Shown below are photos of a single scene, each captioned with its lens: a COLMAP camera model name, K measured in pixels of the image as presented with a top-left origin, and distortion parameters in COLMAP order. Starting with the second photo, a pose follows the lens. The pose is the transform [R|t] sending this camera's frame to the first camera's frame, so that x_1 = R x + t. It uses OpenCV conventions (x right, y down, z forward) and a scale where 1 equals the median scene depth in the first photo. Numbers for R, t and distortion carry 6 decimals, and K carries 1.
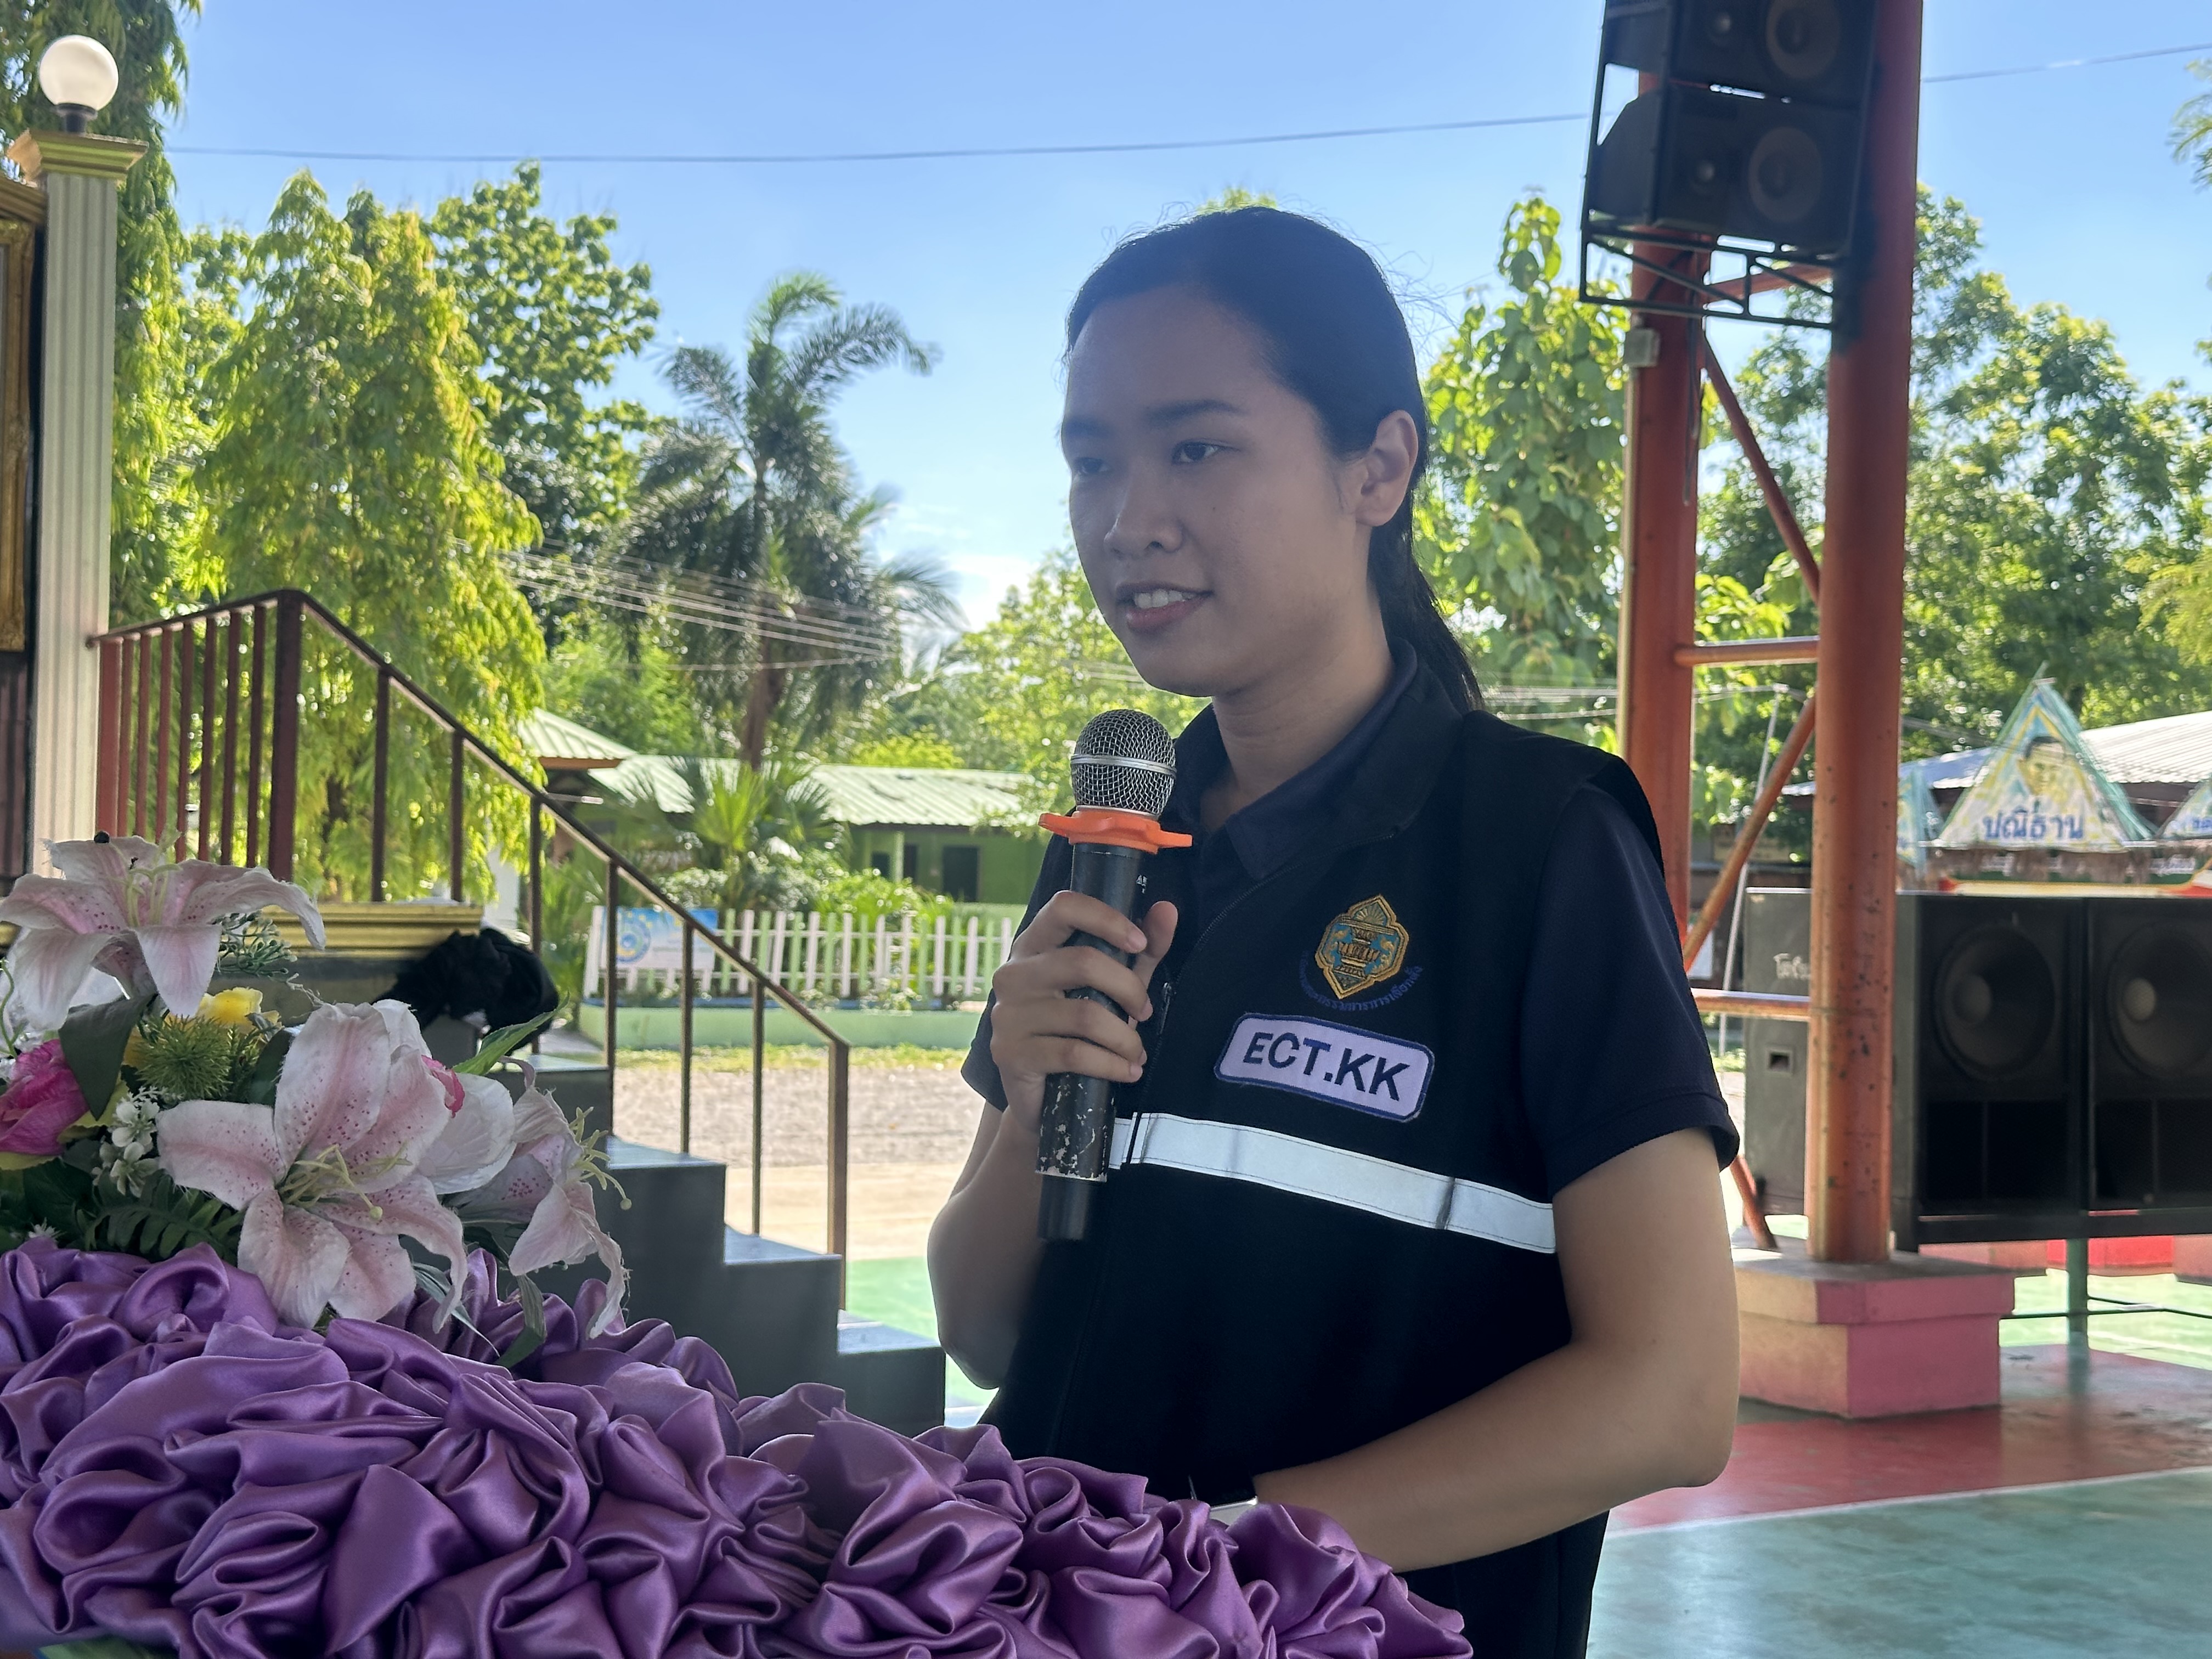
lens RADIAL K [[3057.5, 0, 1121.6], [0, 3057.5, 839.9], [0, 0, 1]] dist [0.138404, -0.038069]
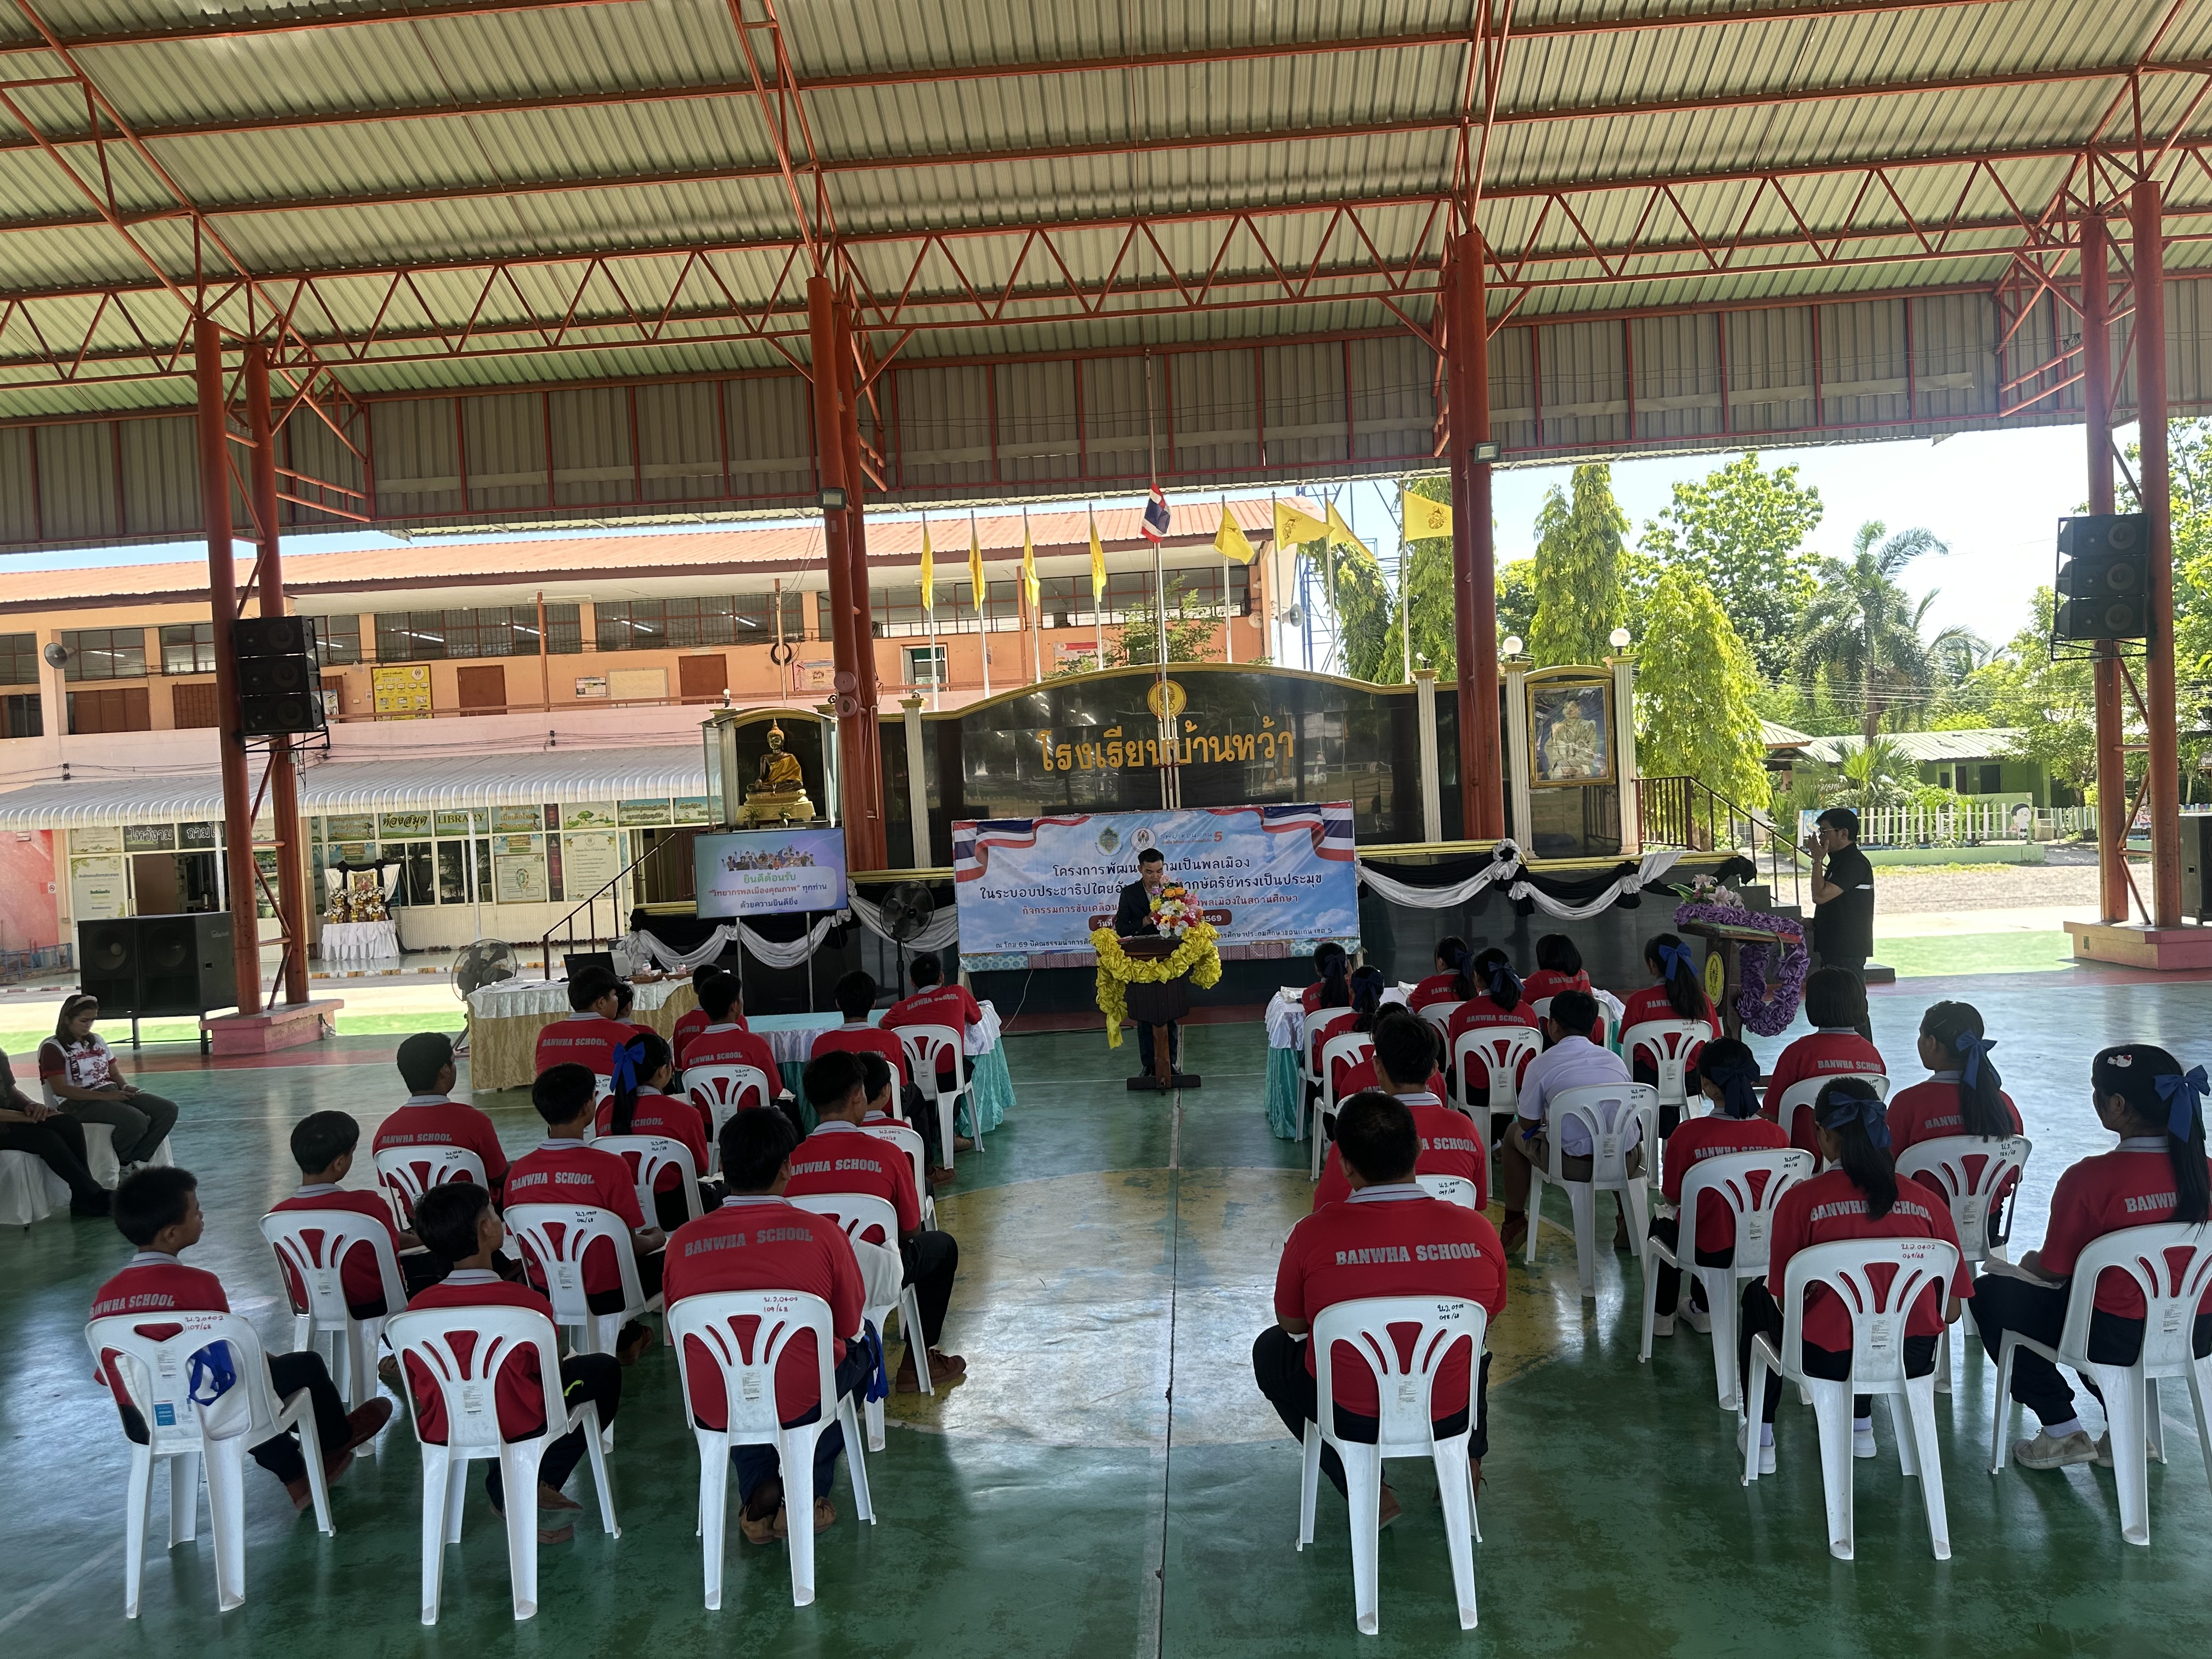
lens RADIAL K [[1622.2, 0, 1122.7], [0, 1622.2, 815.0], [0, 0, 1]] dist [0.059233, -0.082763]
pose [[0.836344, -0.063756, -0.544485, 0.069556], [0.080208, 0.996757, 0.006488, -0.022321], [0.542305, -0.049098, 0.838746, -0.305399]]
